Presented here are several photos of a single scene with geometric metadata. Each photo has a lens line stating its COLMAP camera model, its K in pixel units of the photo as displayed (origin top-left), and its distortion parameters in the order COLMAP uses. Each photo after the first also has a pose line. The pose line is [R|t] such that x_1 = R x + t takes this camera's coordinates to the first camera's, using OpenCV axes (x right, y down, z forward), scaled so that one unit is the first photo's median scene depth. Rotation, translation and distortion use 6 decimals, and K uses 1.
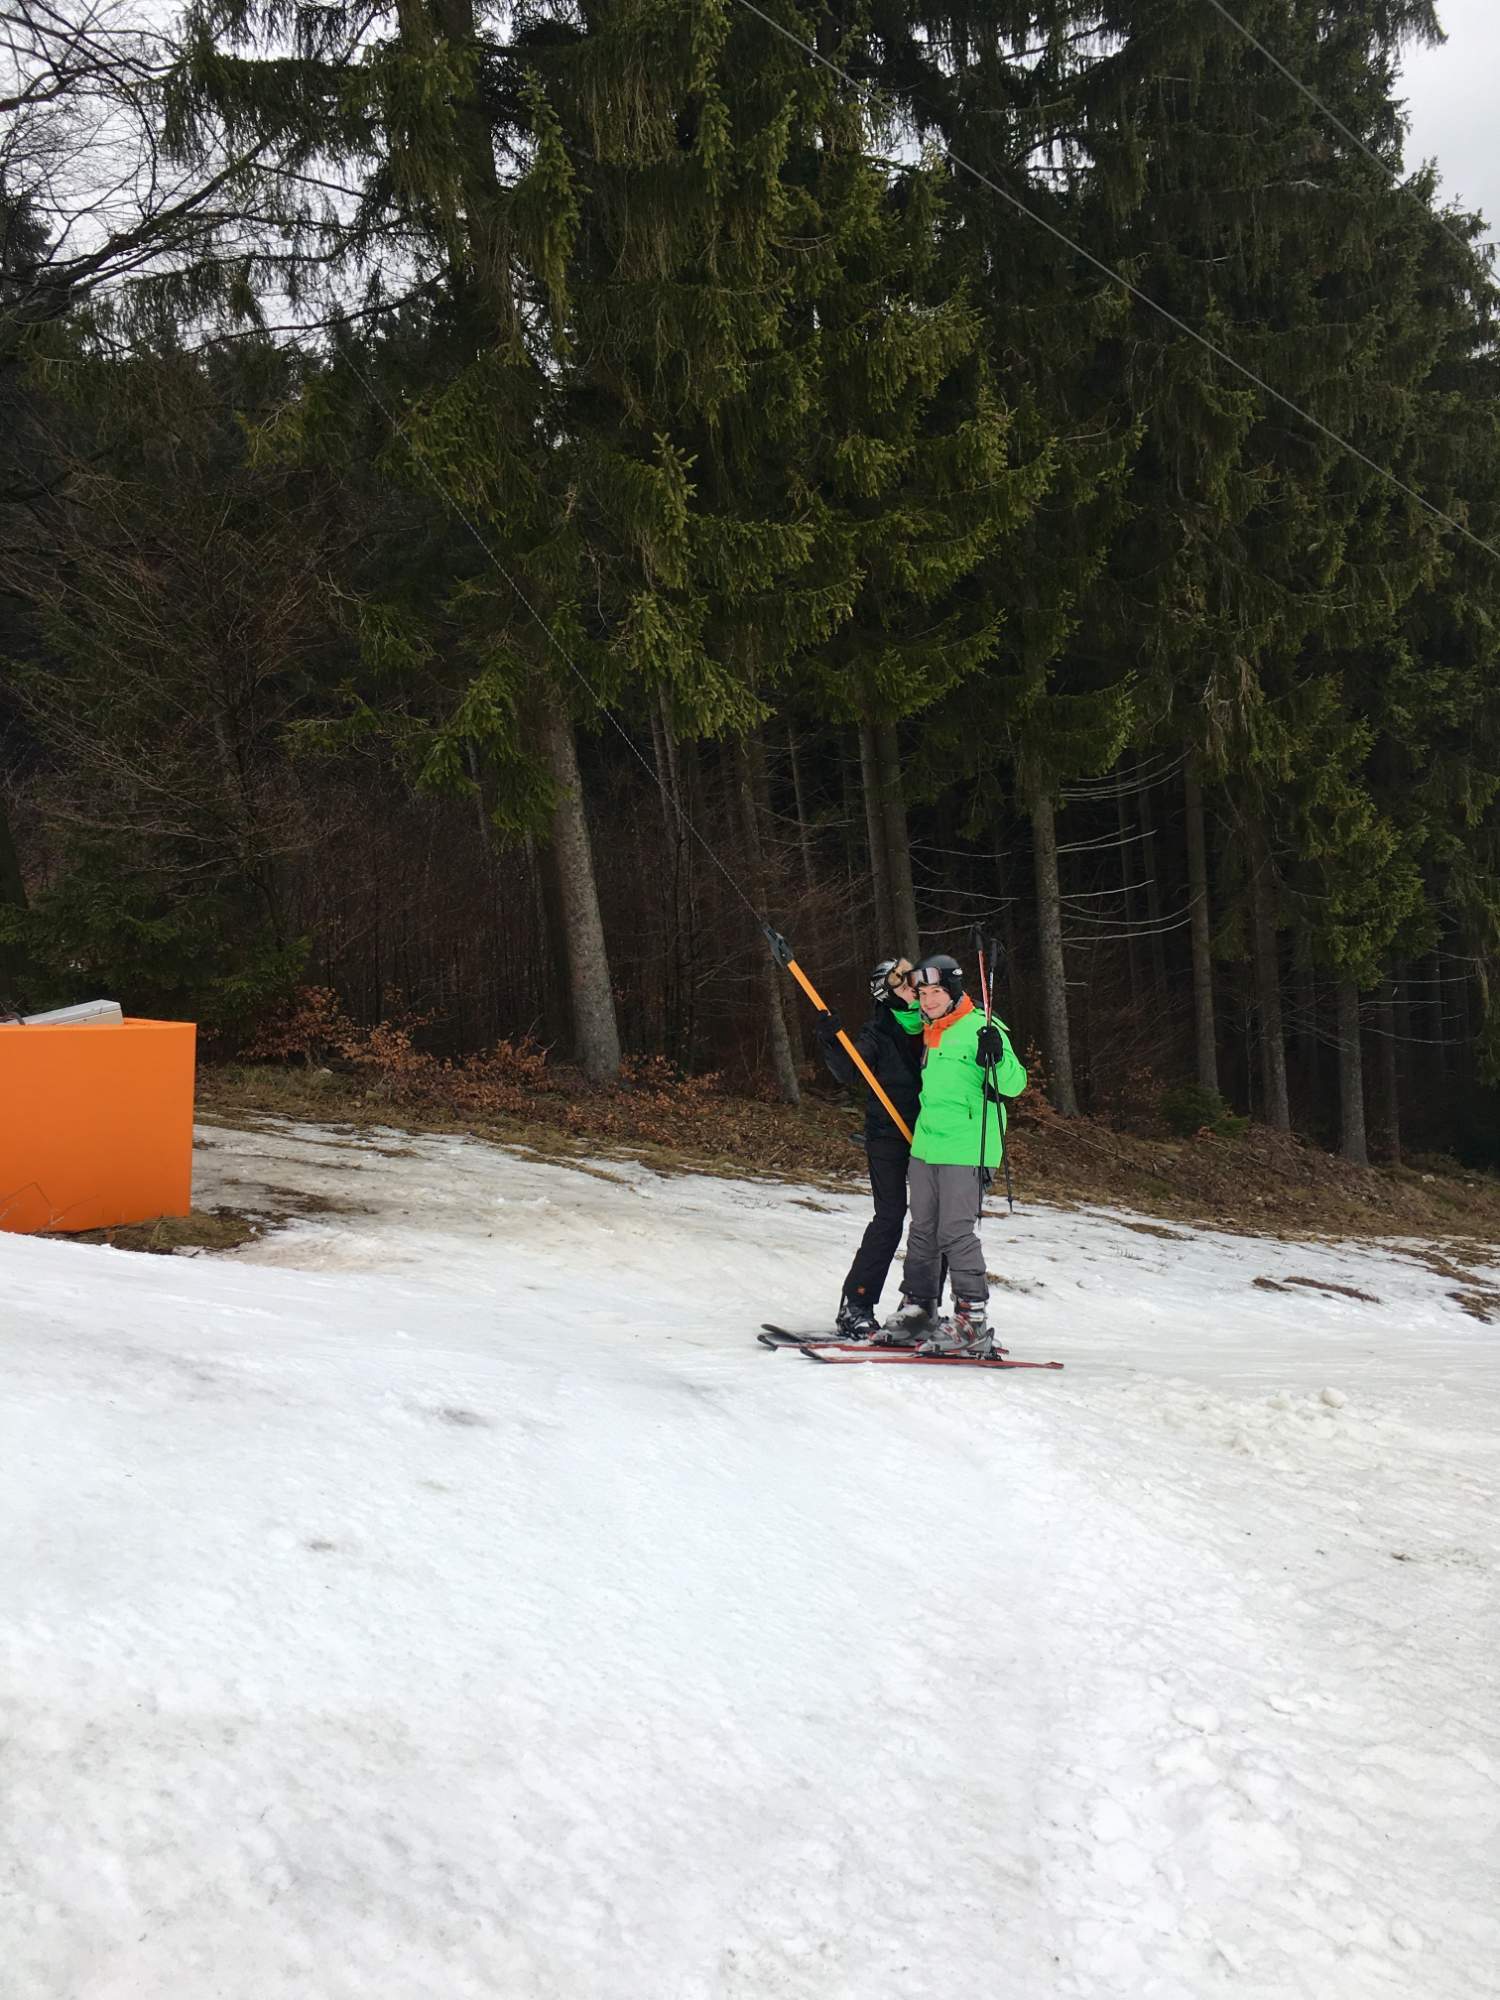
lens RADIAL K [[1666.5, 0, 750.0], [0, 1666.5, 1000.0], [0, 0, 1]] dist [0.017733, -0.000785]
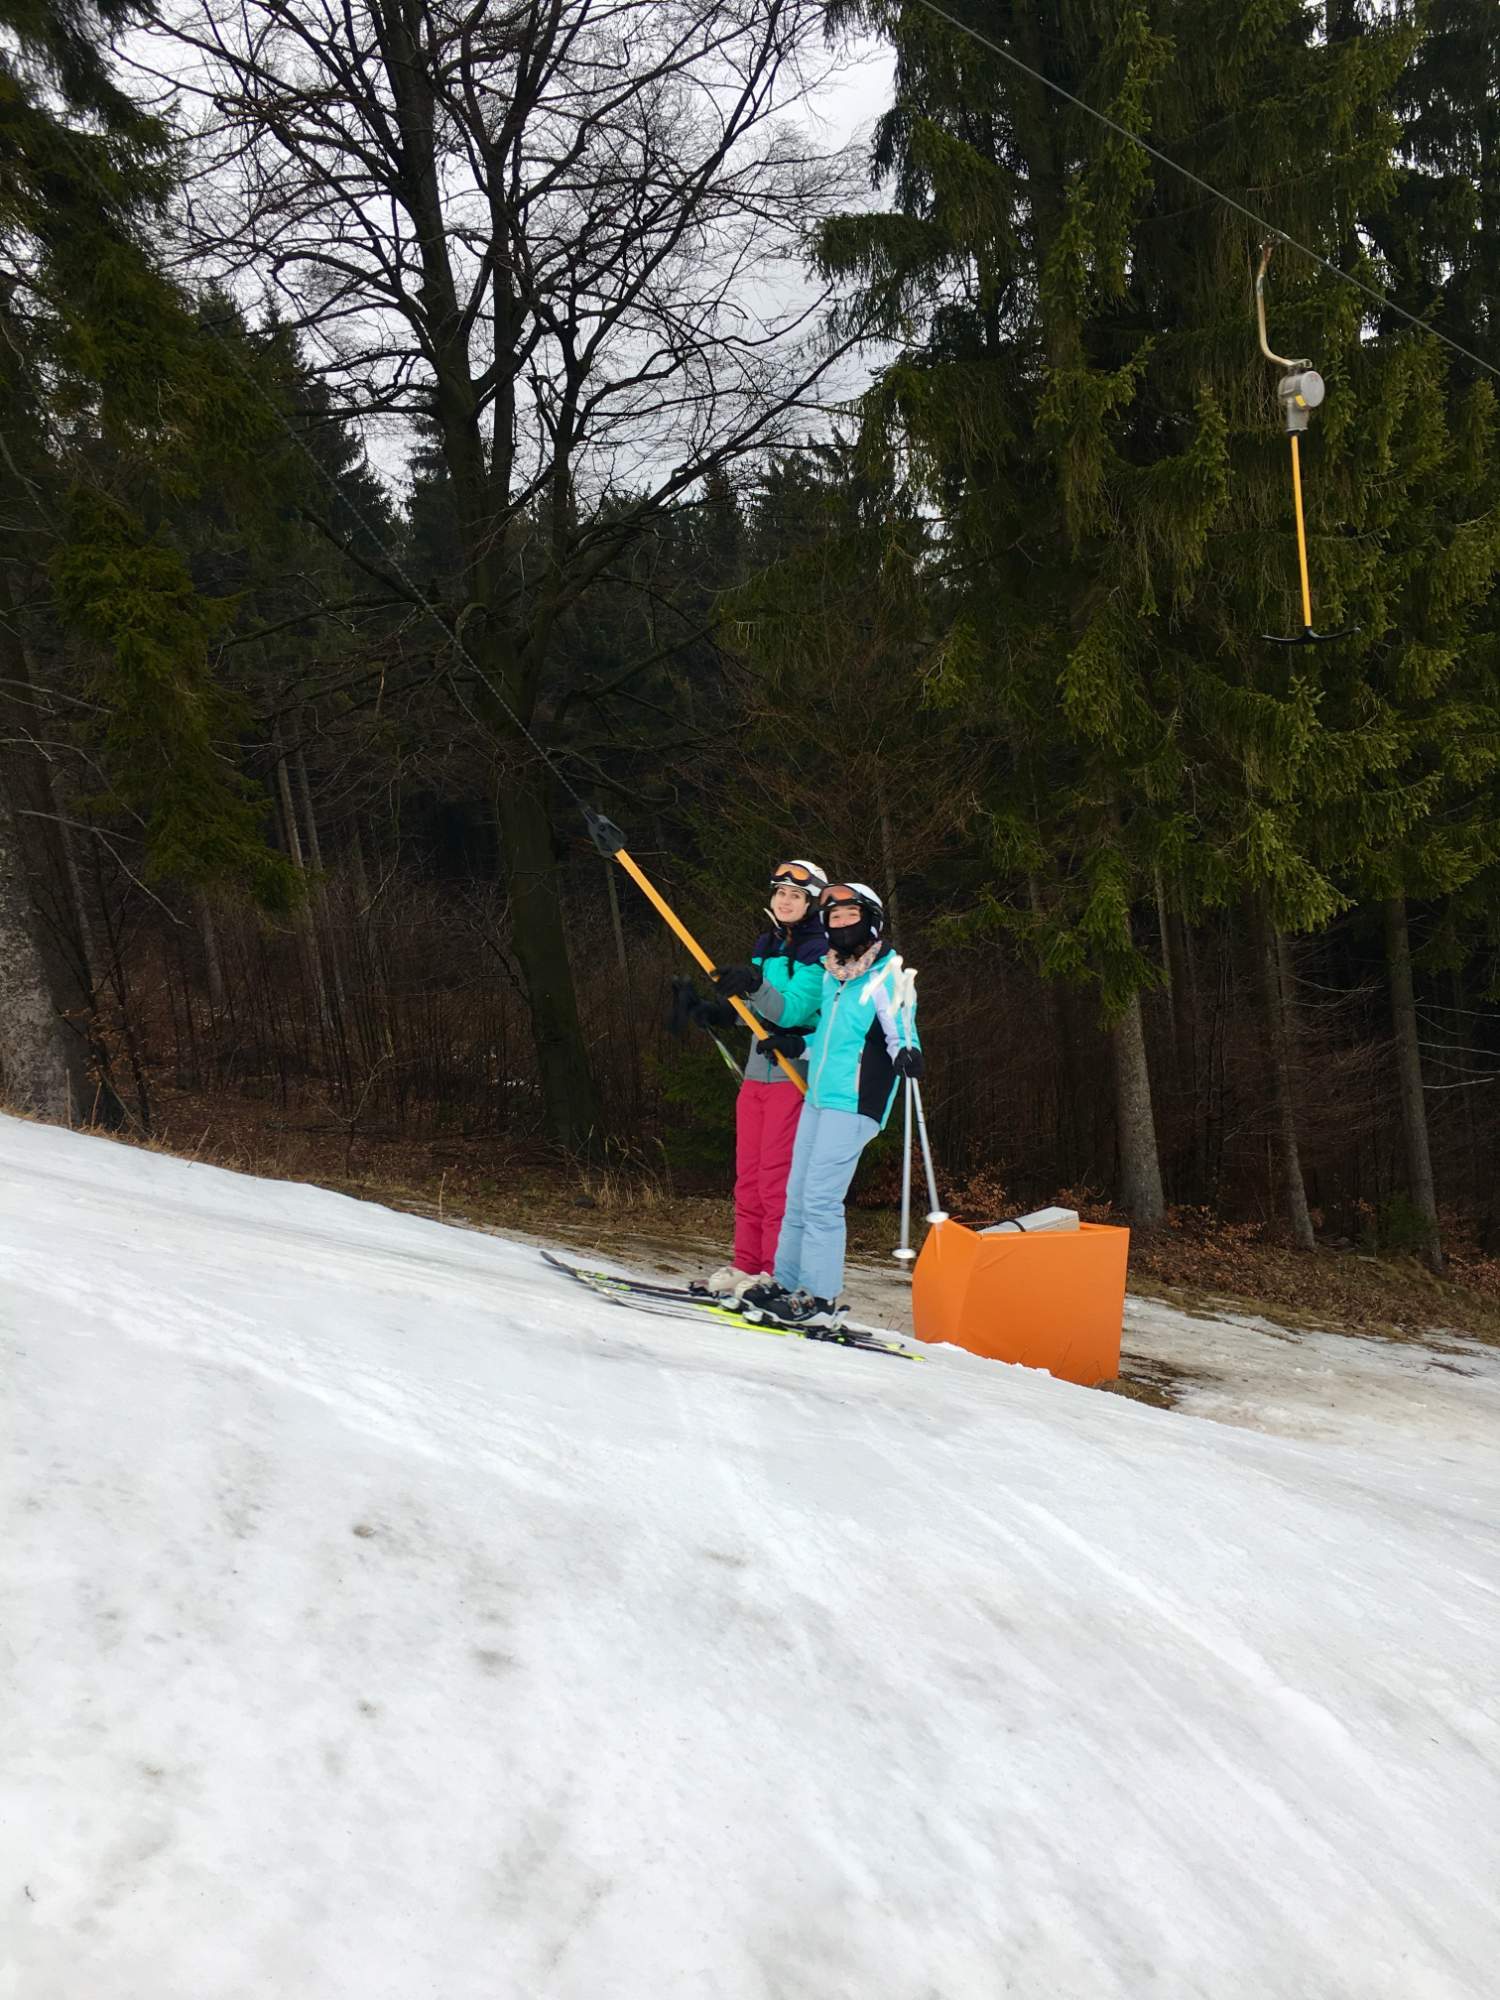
lens RADIAL K [[1666.5, 0, 750.0], [0, 1666.5, 1000.0], [0, 0, 1]] dist [0.017733, -0.000785]
pose [[0.982965, 0.006055, -0.183693, -0.157707], [-0.017321, 0.998061, -0.059784, -0.032463], [0.182975, 0.061947, 0.981164, -0.133229]]
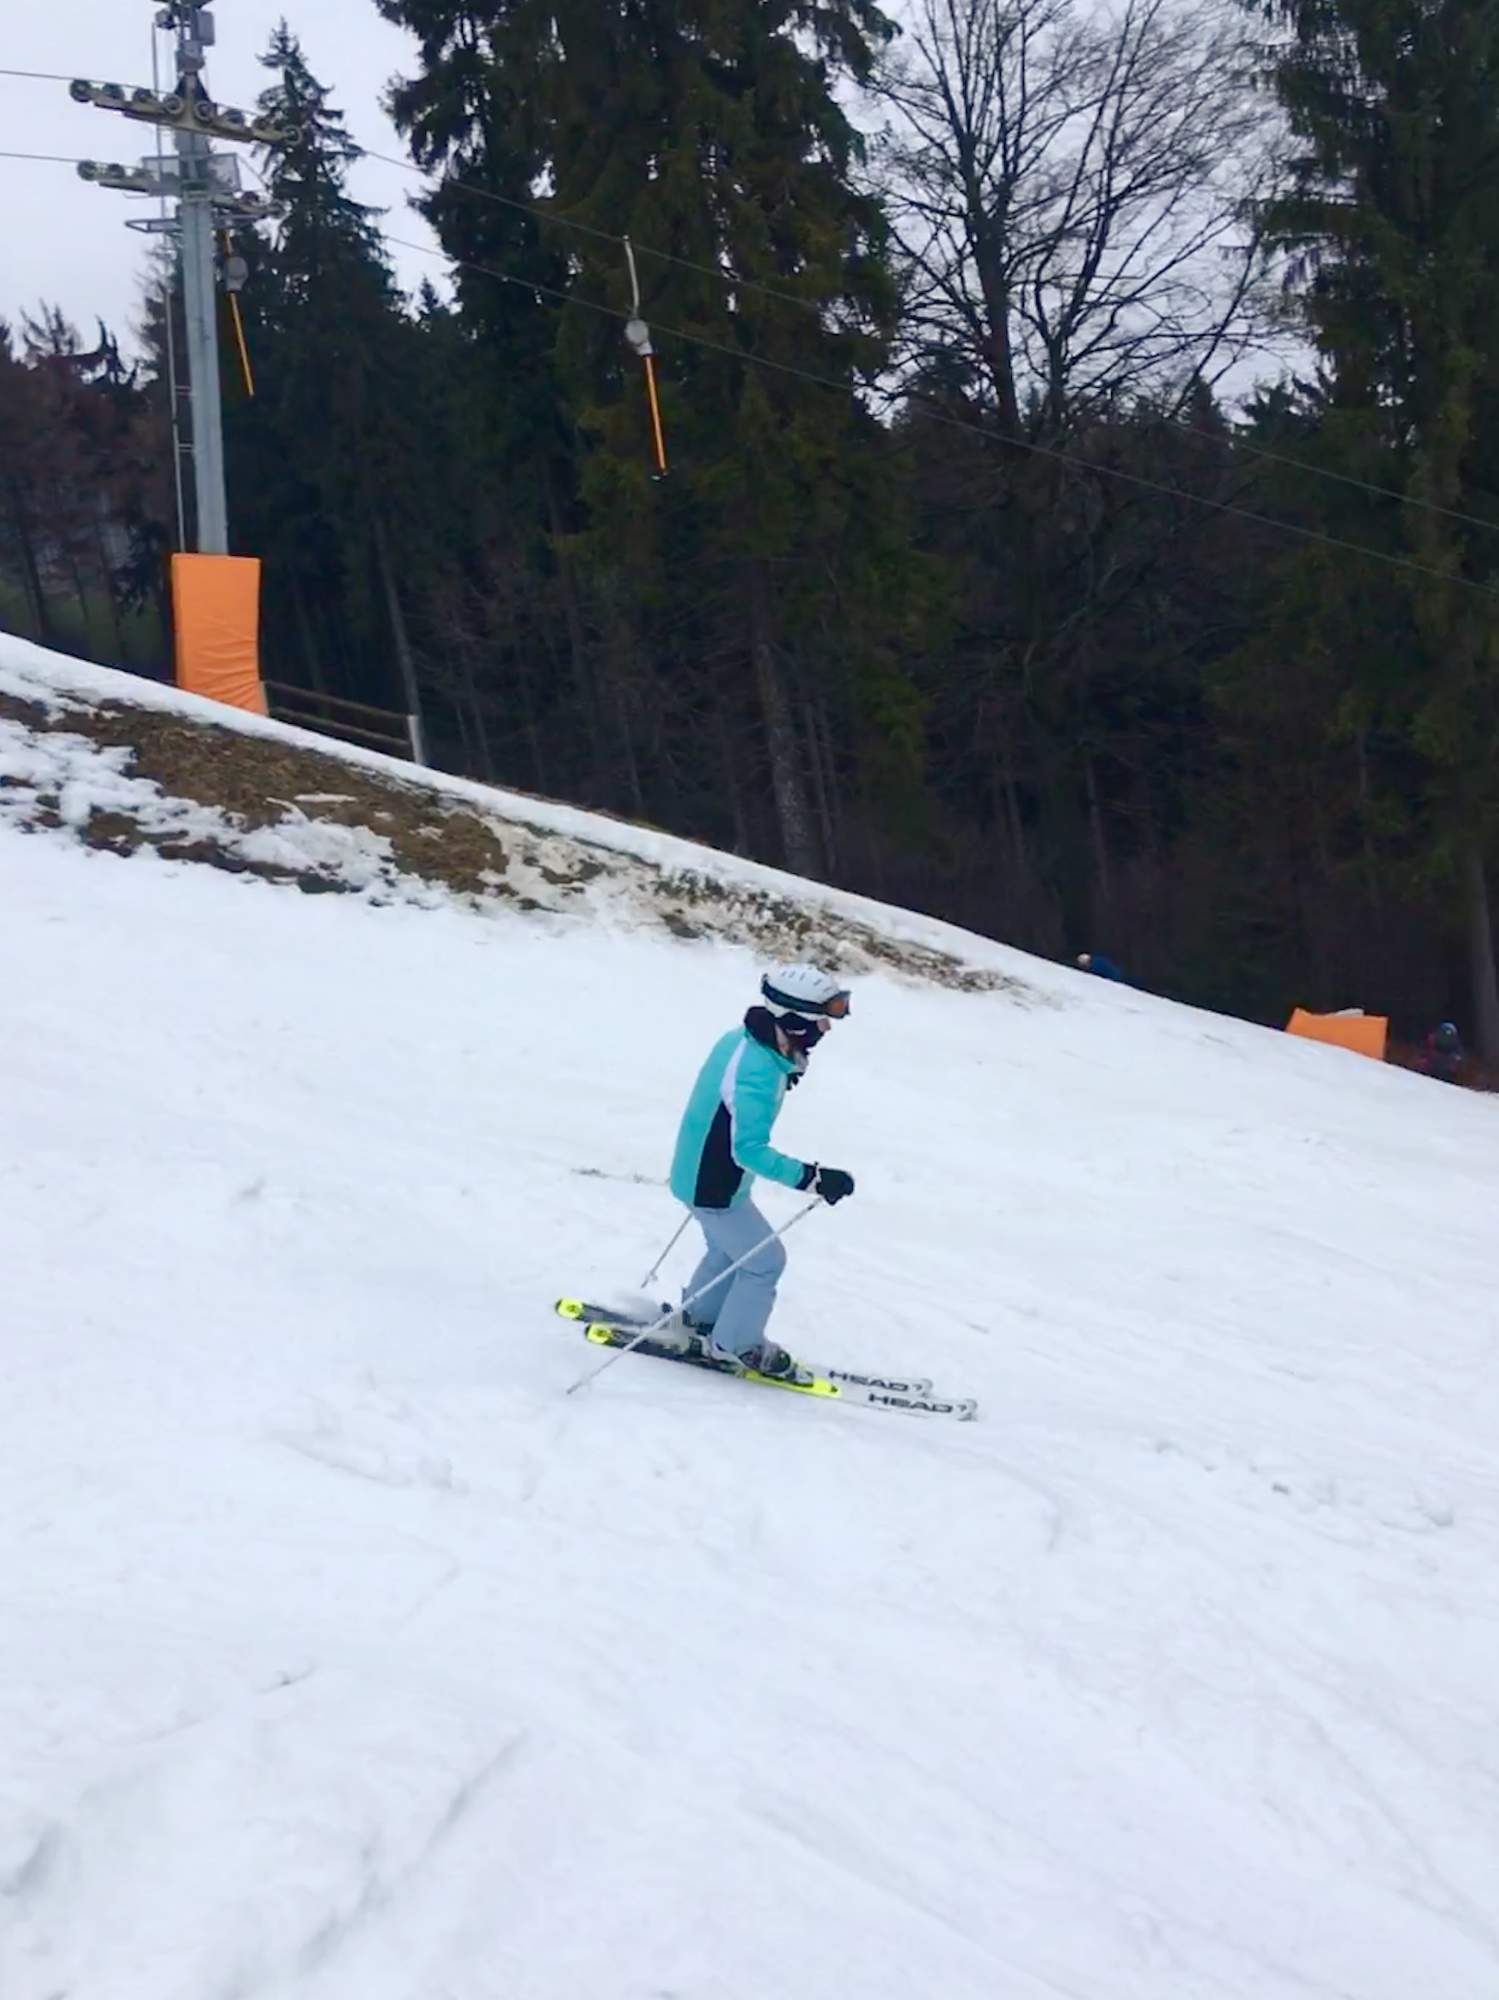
lens RADIAL K [[1666.5, 0, 749.5], [0, 1666.5, 1000.0], [0, 0, 1]] dist [0.017733, -0.000785]
pose [[0.893258, 0.027249, -0.448717, -0.002508], [-0.022262, 0.999618, 0.016387, -0.017240], [0.448992, -0.004648, 0.893524, -0.916008]]
